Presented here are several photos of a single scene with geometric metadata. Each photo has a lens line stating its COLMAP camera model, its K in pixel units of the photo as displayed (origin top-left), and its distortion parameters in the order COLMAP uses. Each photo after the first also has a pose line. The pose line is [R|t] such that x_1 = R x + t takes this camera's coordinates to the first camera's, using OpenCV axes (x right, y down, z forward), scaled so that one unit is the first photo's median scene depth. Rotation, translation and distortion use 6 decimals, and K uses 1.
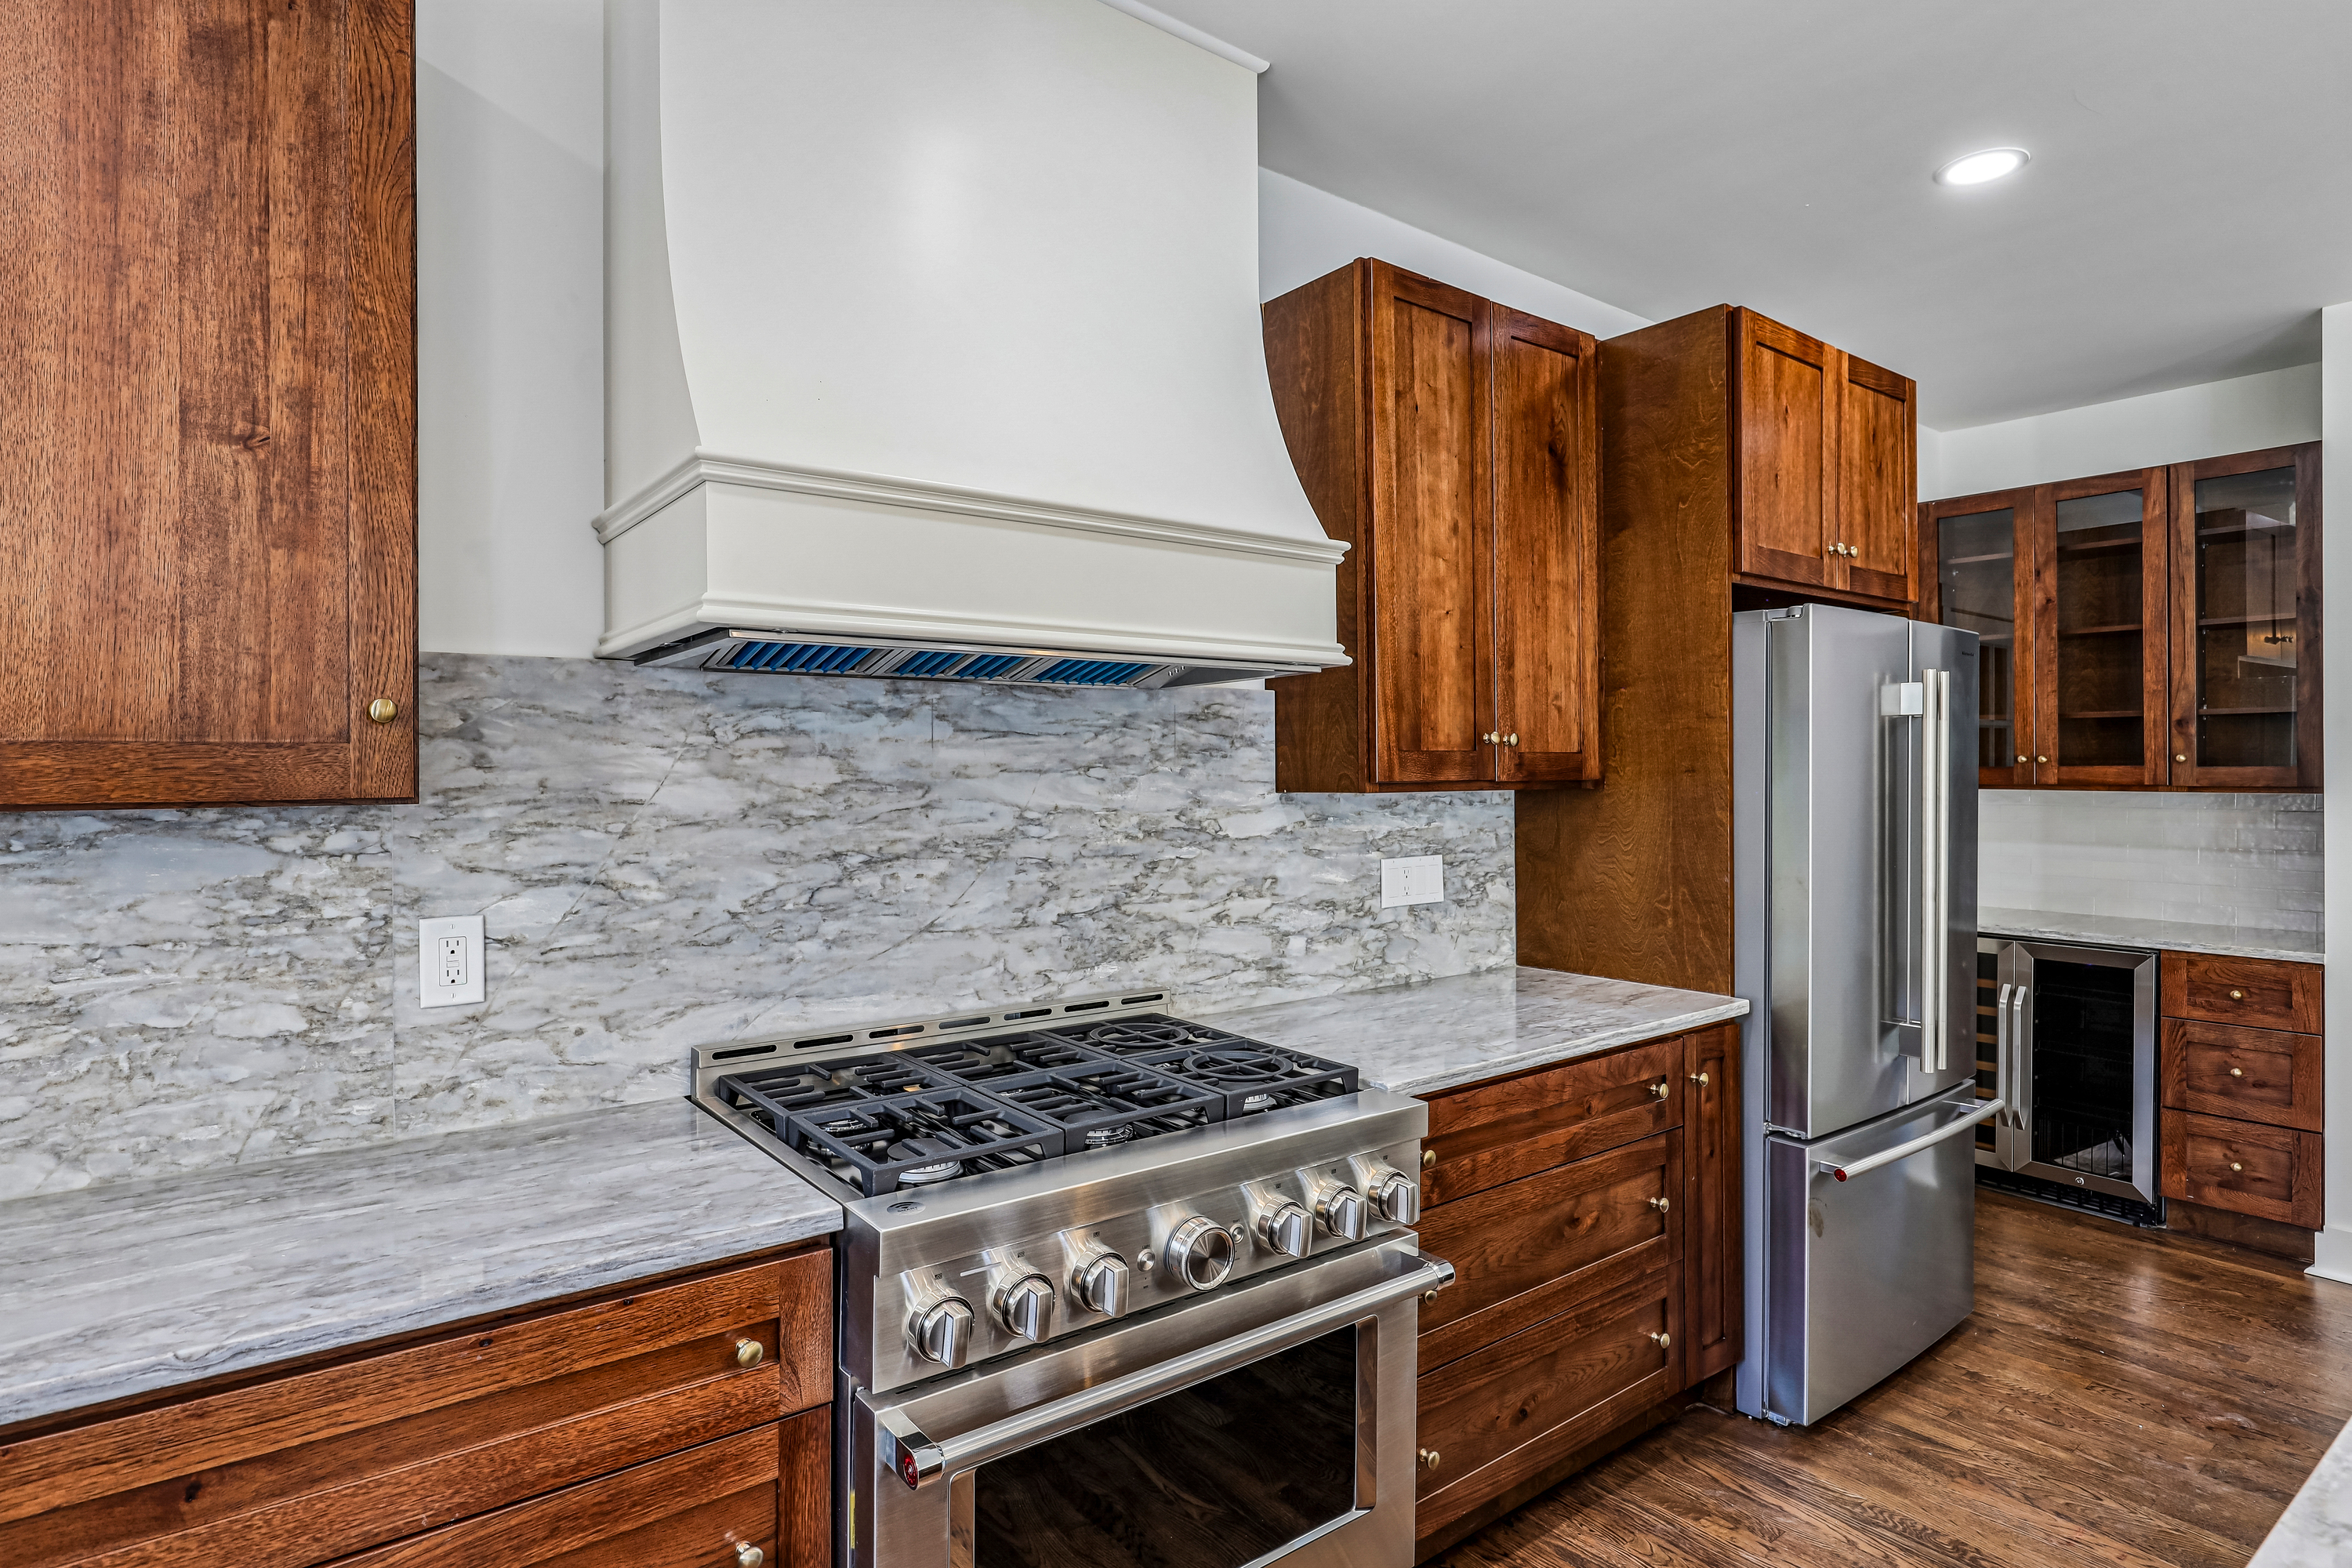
lens RADIAL K [[1249.9, 0, 1173.2], [0, 1249.9, 772.2], [0, 0, 1]] dist [-0.000537, -0.001486]
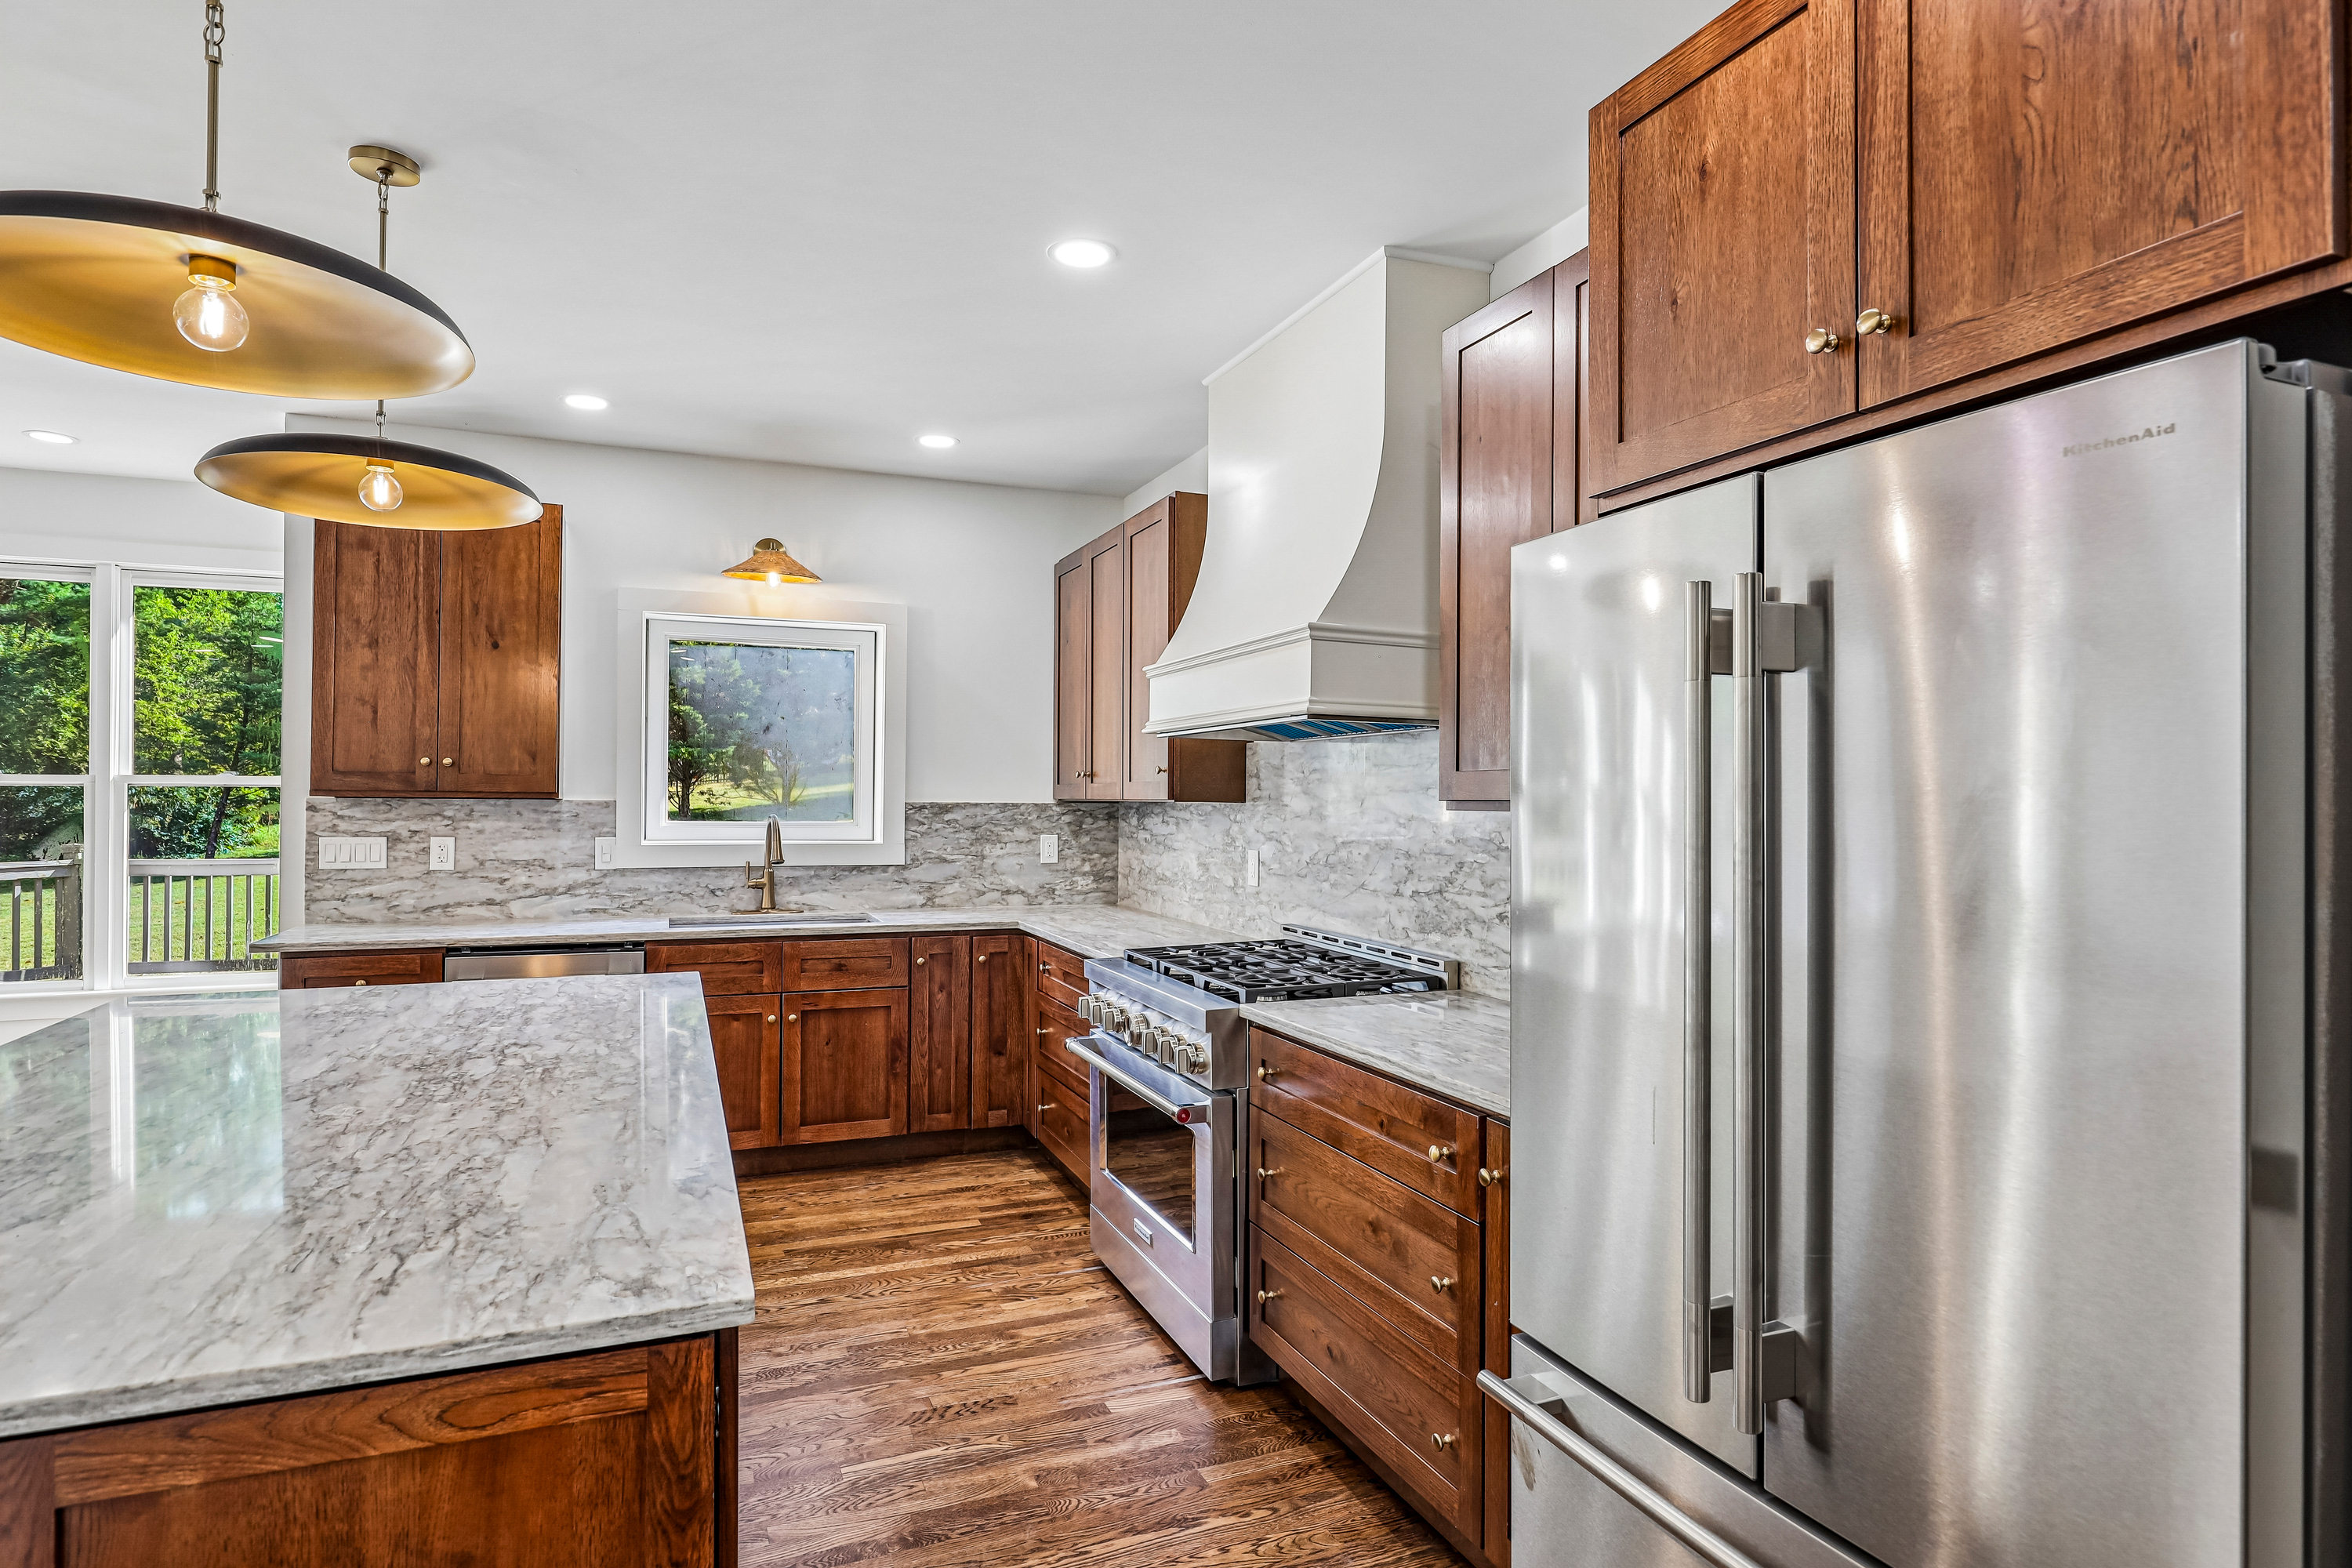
lens RADIAL K [[1249.9, 0, 1168.4], [0, 1249.9, 797.3], [0, 0, 1]] dist [-0.000537, -0.001486]
pose [[-0.267202, 0.002888, -0.963636, 1.646849], [-0.005667, 0.999974, 0.004568, 0.001701], [0.963624, 0.006681, -0.267178, 1.343380]]
